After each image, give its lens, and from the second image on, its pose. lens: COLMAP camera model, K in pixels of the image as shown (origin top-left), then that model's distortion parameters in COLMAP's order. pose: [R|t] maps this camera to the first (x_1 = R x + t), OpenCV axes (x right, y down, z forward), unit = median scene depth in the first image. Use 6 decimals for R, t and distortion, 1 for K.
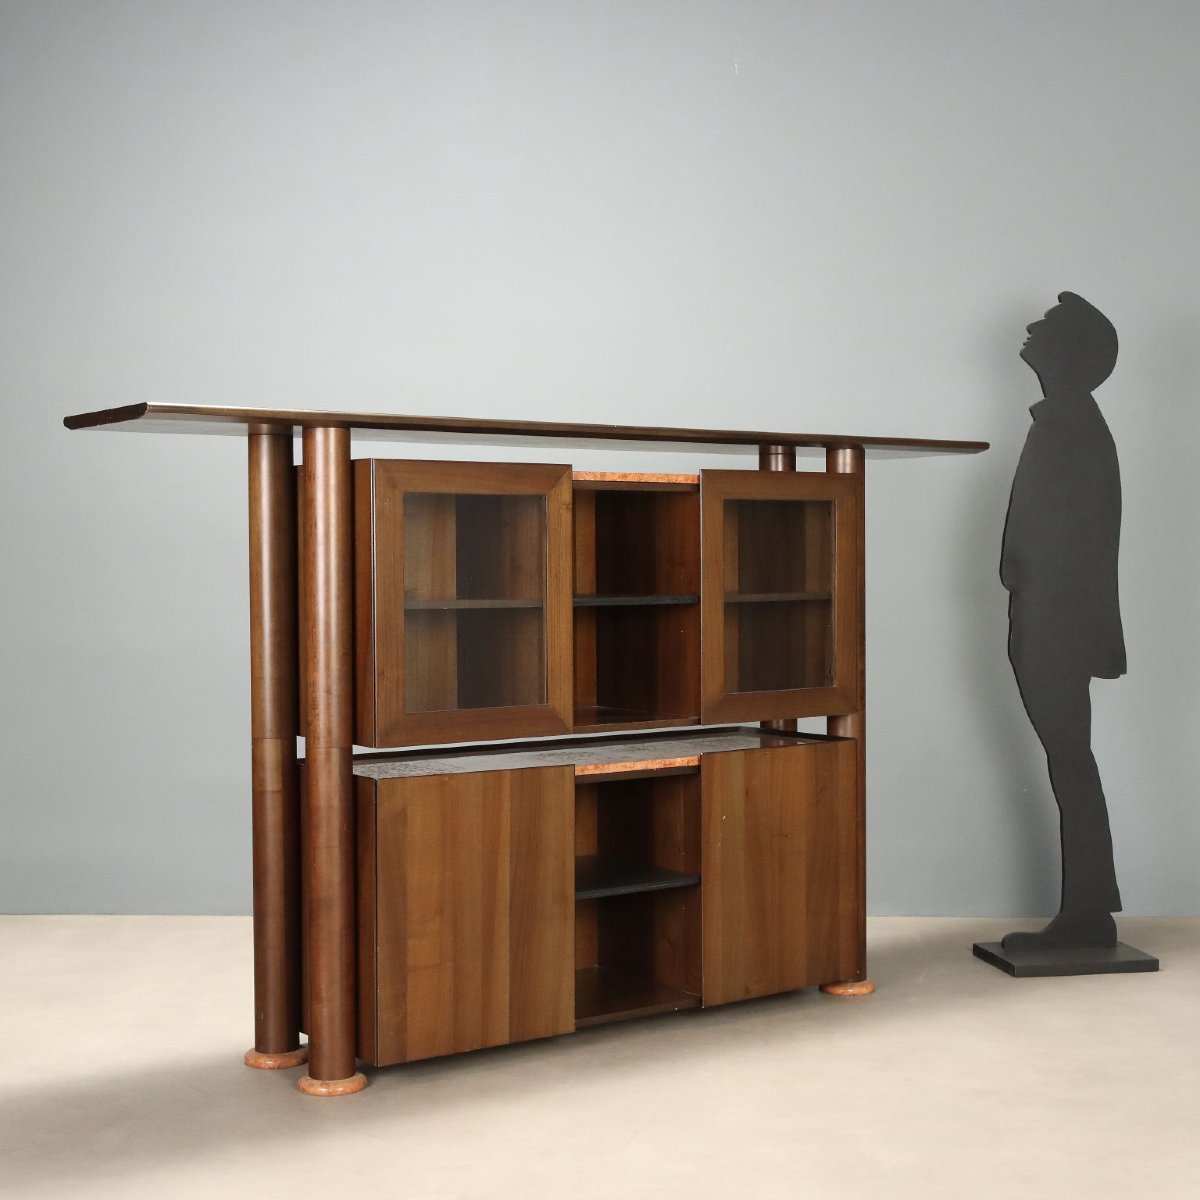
lens RADIAL K [[1897.3, 0, 596.7], [0, 1897.3, 600.1], [0, 0, 1]] dist [0.015876, 0.000000]
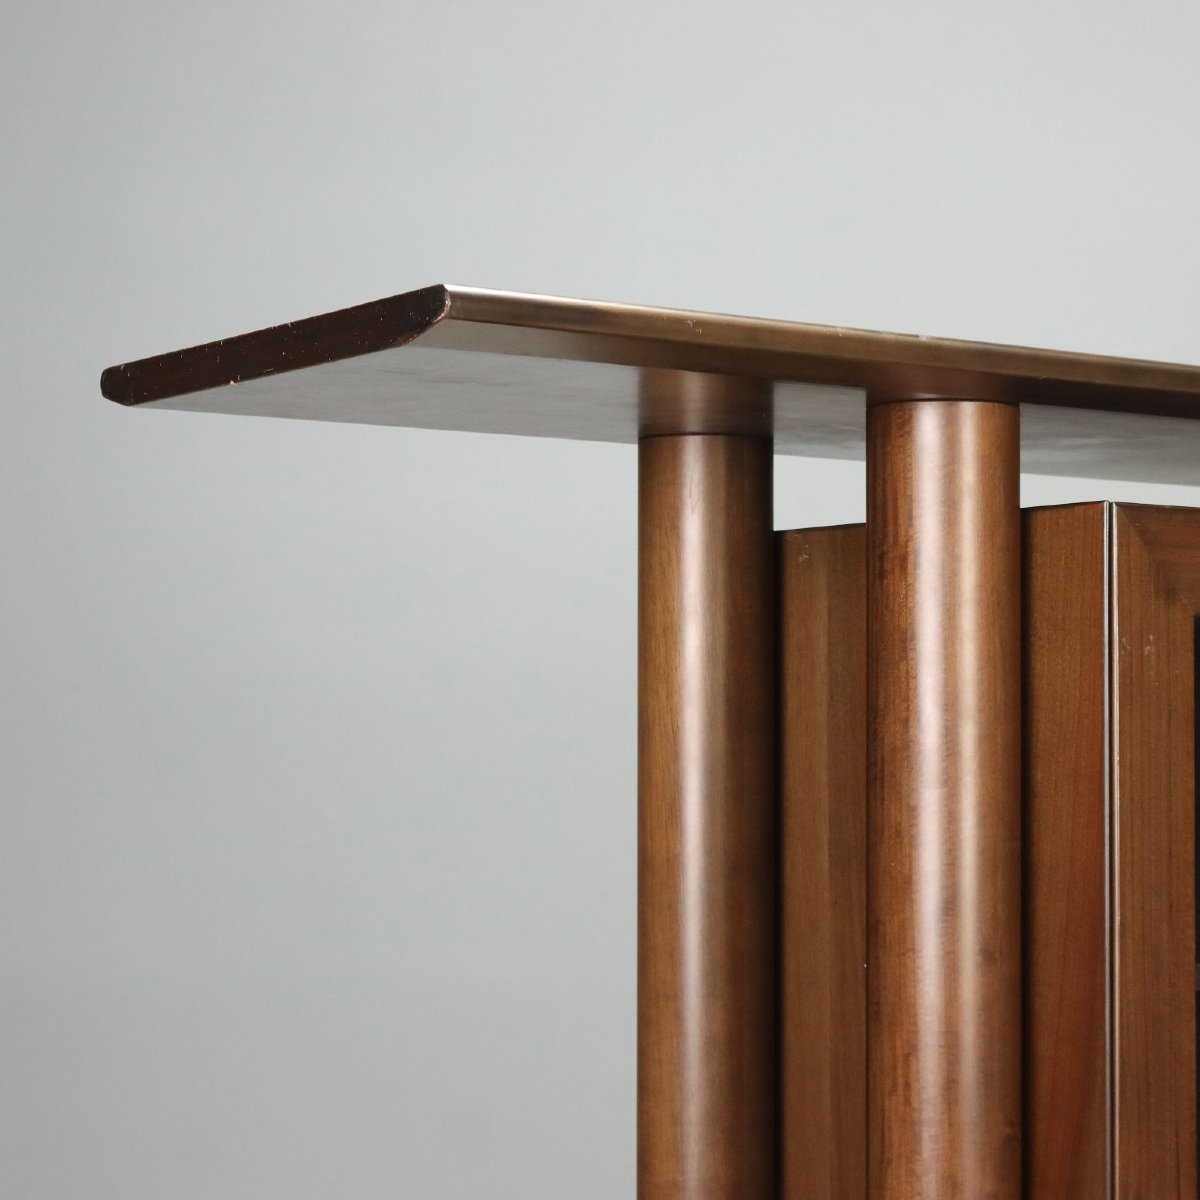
lens RADIAL K [[2851.3, 0, 601.3], [0, 2851.3, 599.1], [0, 0, 1]] dist [-0.005286, 0.000000]
pose [[0.999560, 0.008971, -0.028279, -0.176555], [-0.010837, 0.997725, -0.066531, -0.026068], [0.027618, 0.066809, 0.997384, 0.510688]]
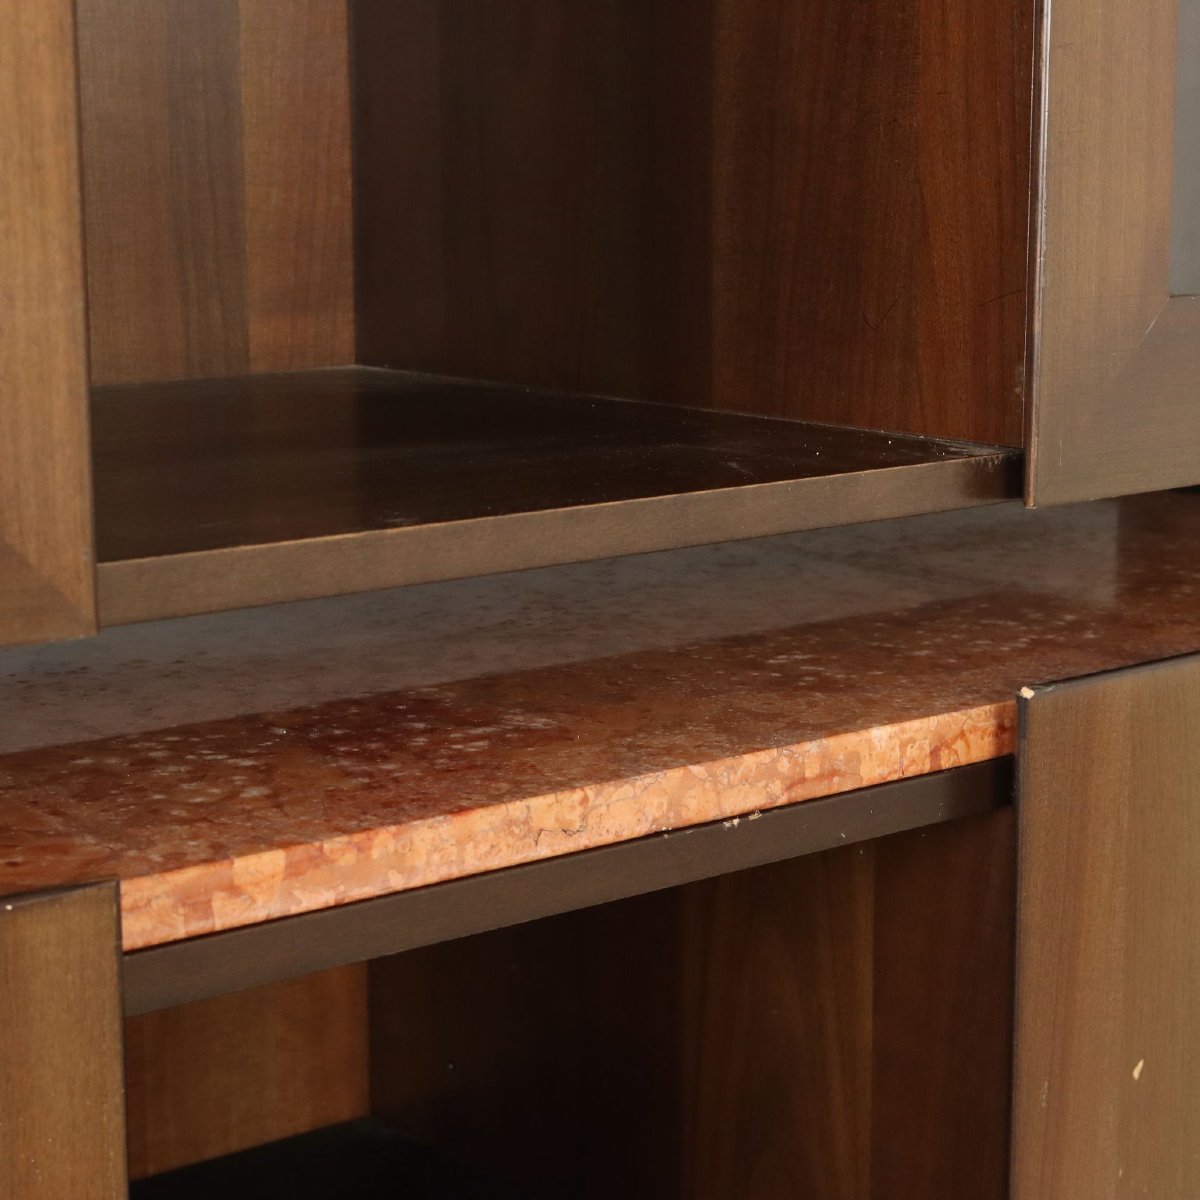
lens RADIAL K [[2525.0, 0, 599.5], [0, 2525.0, 600.3], [0, 0, 1]] dist [-0.120049, 0.000000]
pose [[0.997990, -0.008321, 0.062825, 0.009286], [-0.001847, 0.987102, 0.160083, 0.044091], [-0.063347, -0.159877, 0.985102, 0.854637]]
